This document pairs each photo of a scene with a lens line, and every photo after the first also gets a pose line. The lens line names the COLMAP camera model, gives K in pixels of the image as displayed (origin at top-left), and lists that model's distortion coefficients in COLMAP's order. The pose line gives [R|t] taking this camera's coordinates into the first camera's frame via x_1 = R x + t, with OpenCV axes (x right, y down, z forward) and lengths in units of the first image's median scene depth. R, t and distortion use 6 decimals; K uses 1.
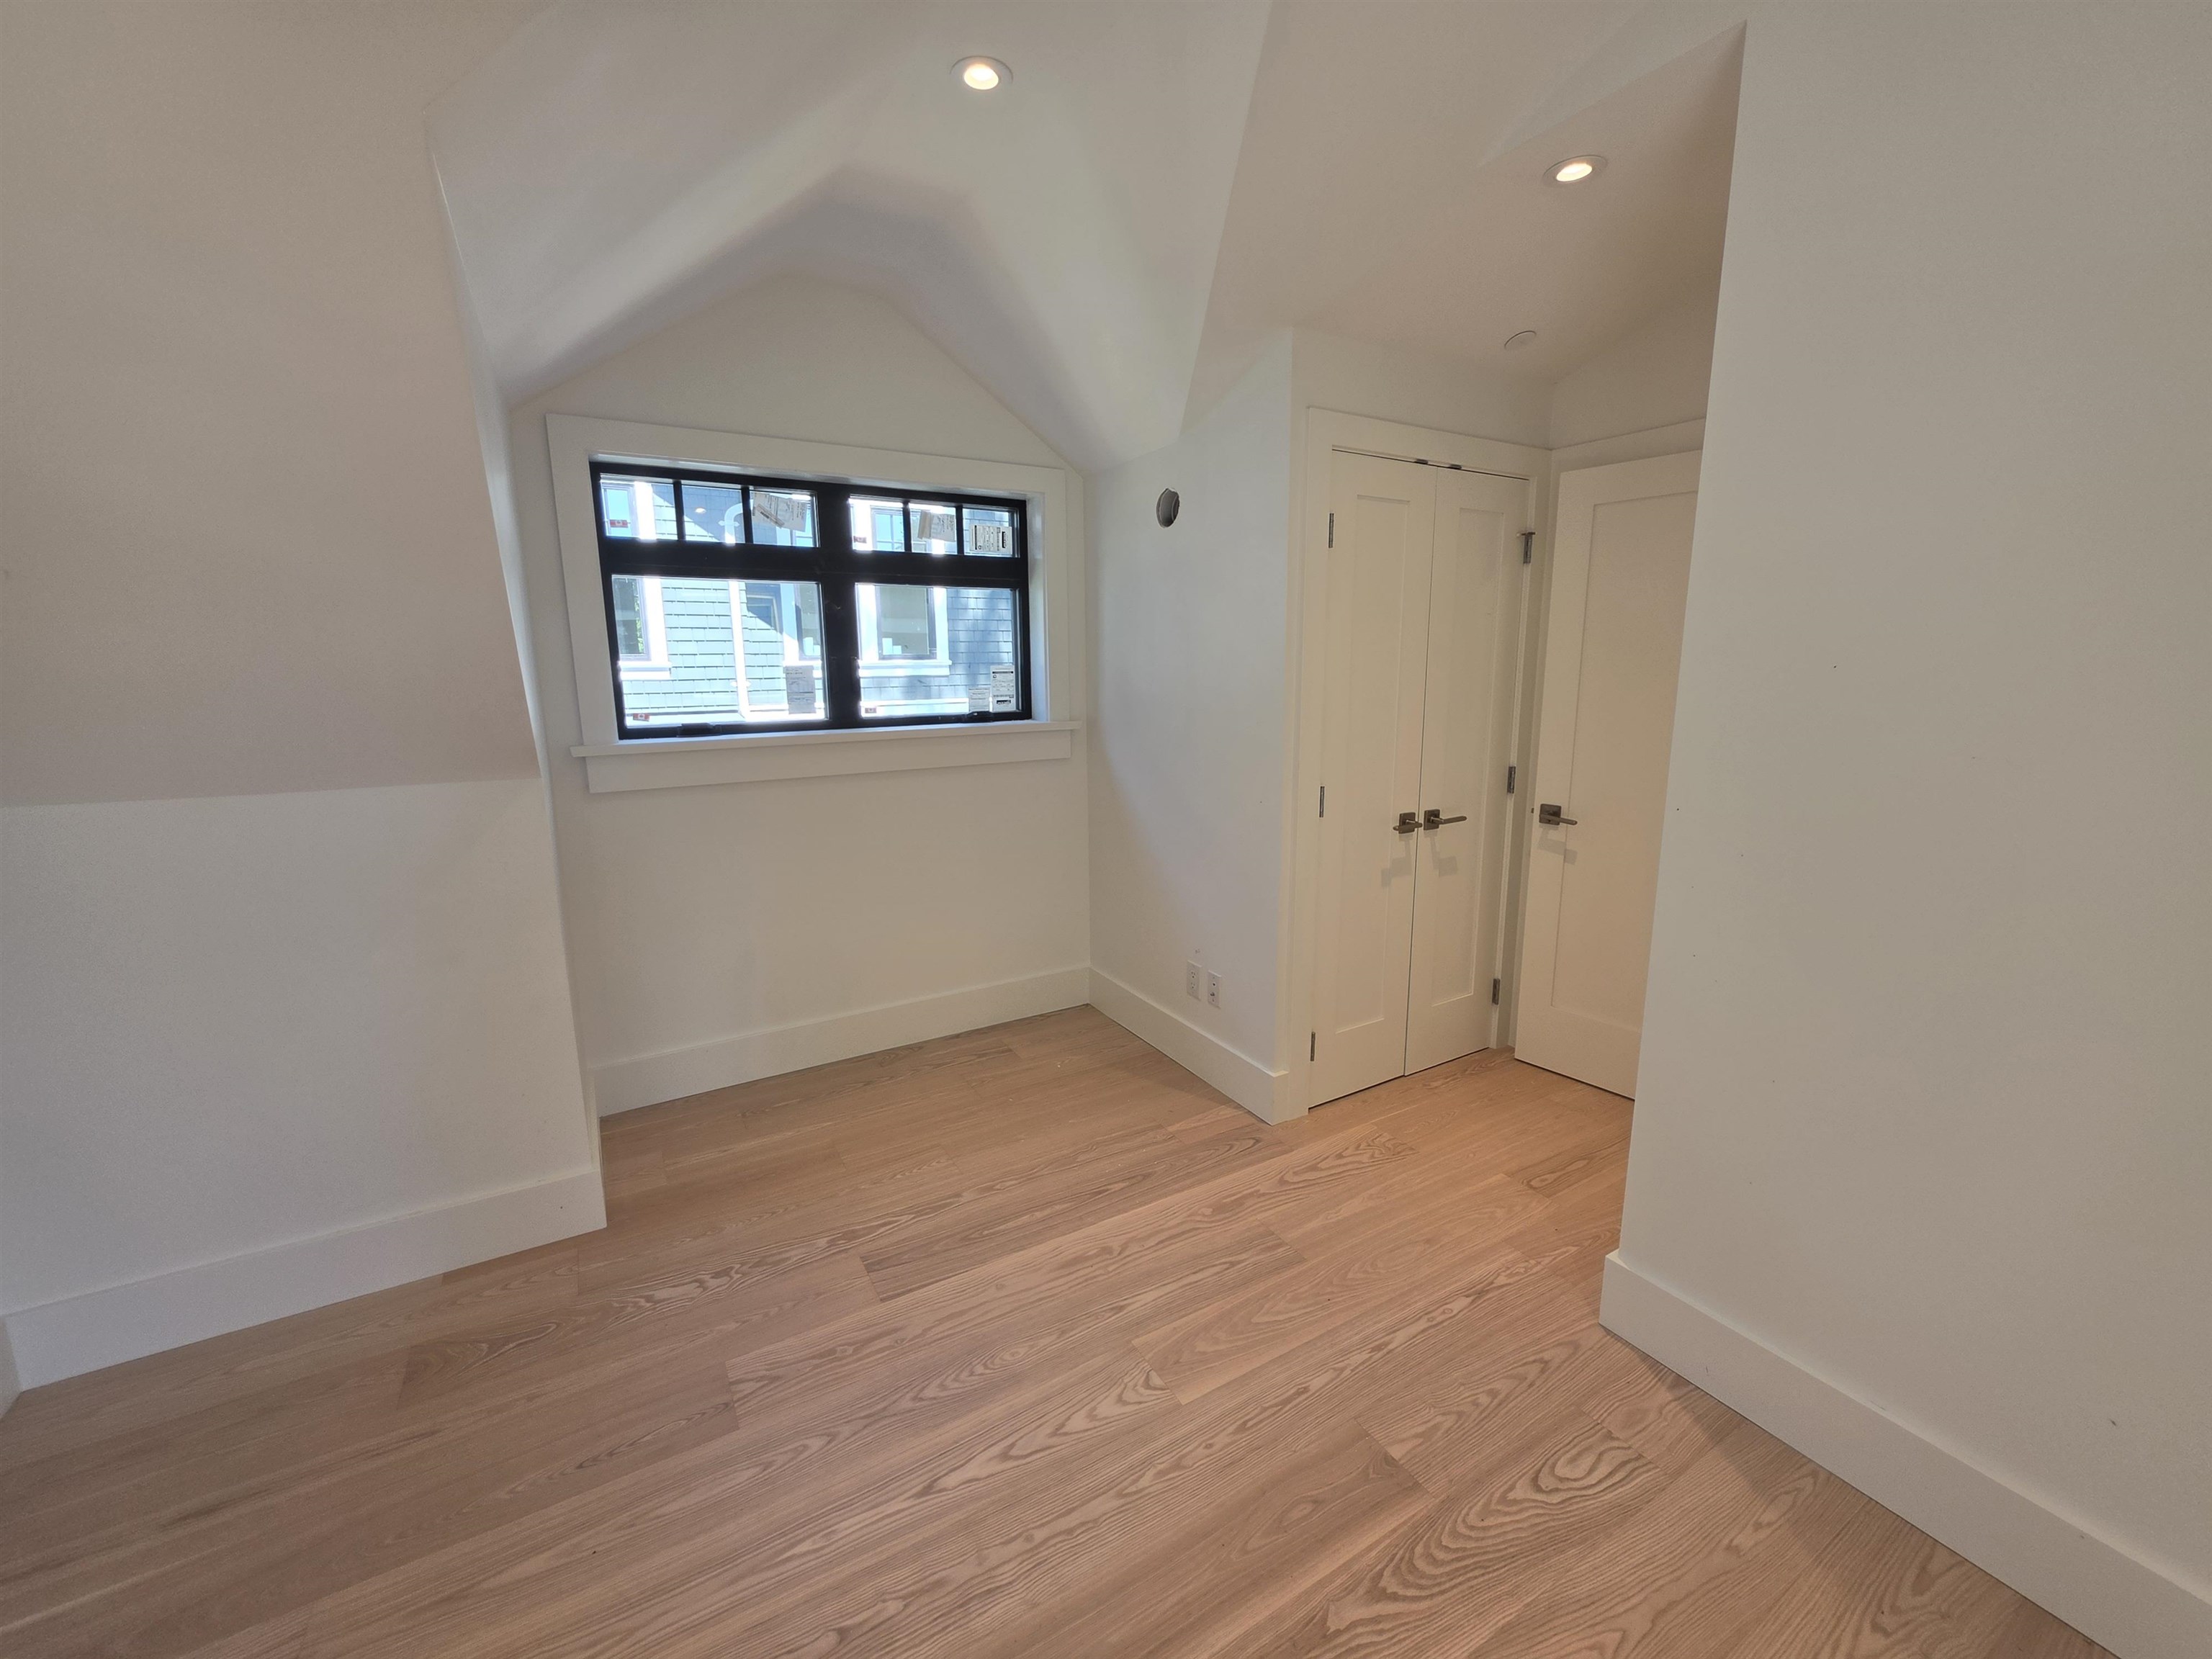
lens RADIAL K [[887.8, 0, 1103.7], [0, 887.8, 822.4], [0, 0, 1]] dist [-0.002846, 0.000559]
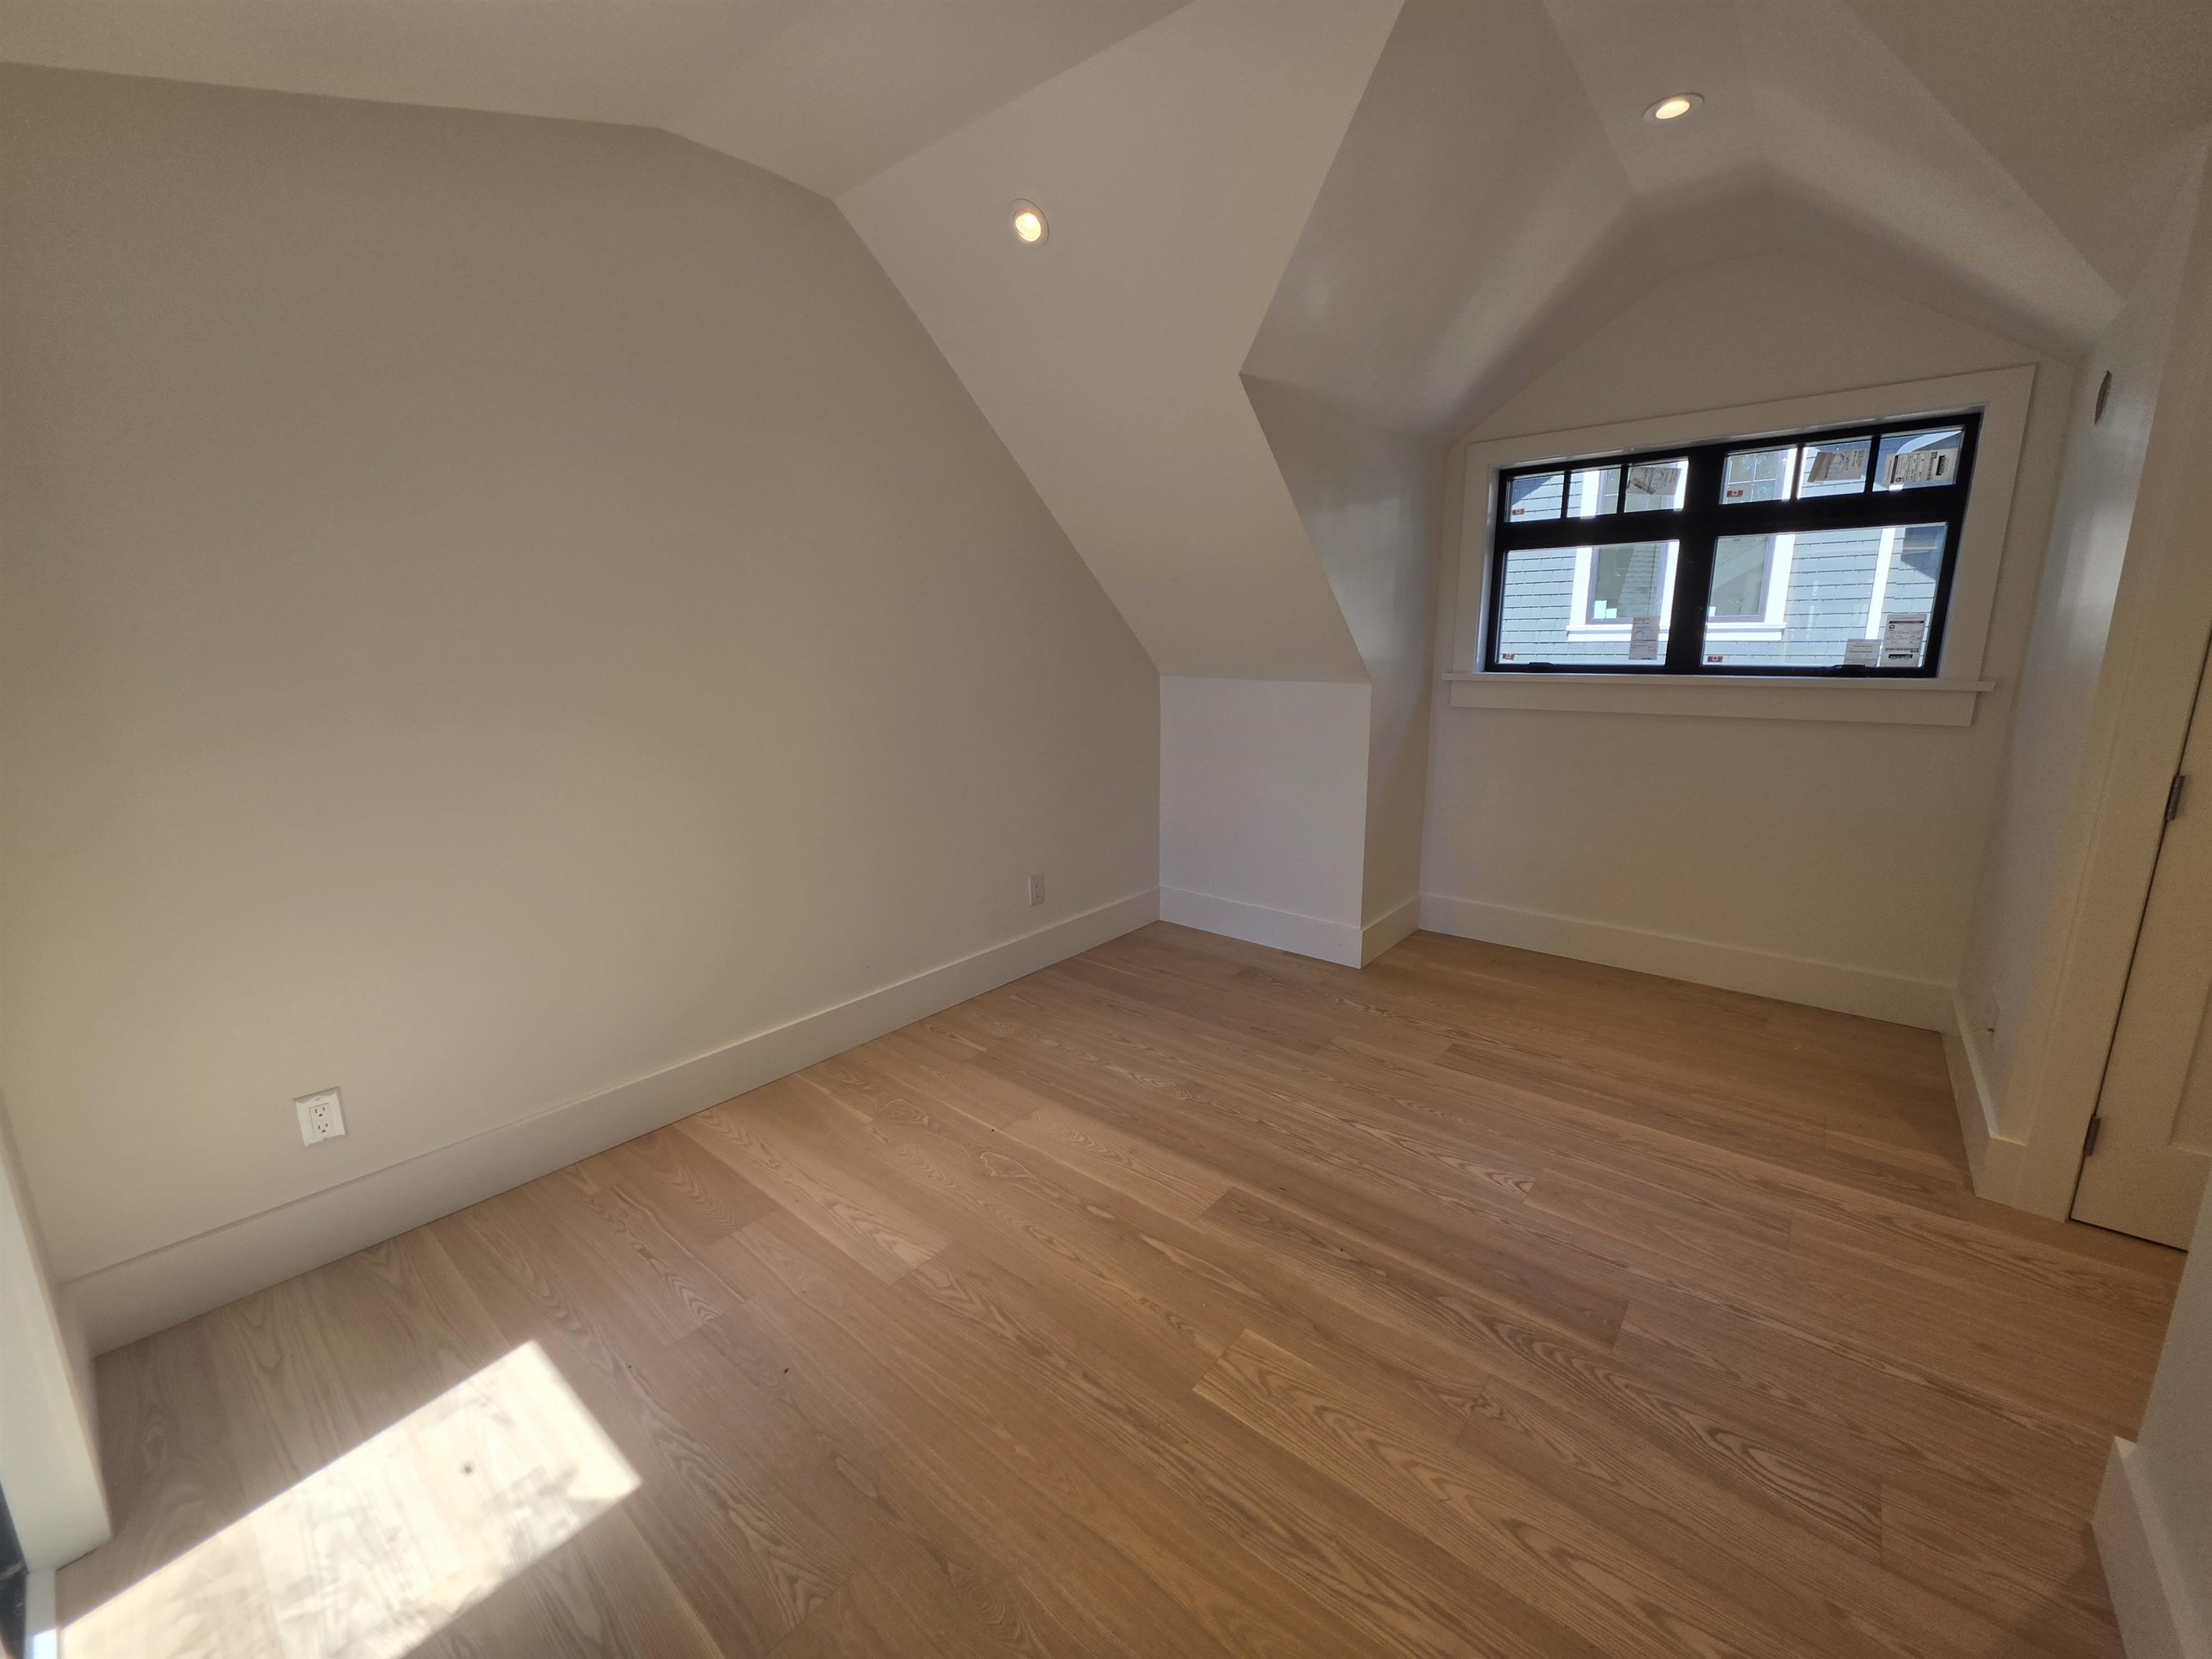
lens RADIAL K [[887.8, 0, 1103.7], [0, 887.8, 822.4], [0, 0, 1]] dist [-0.002846, 0.000559]
pose [[0.336628, 0.195730, -0.921071, 0.609619], [-0.163589, 0.975440, 0.147496, 0.031393], [0.927319, 0.101025, 0.360380, -0.031010]]
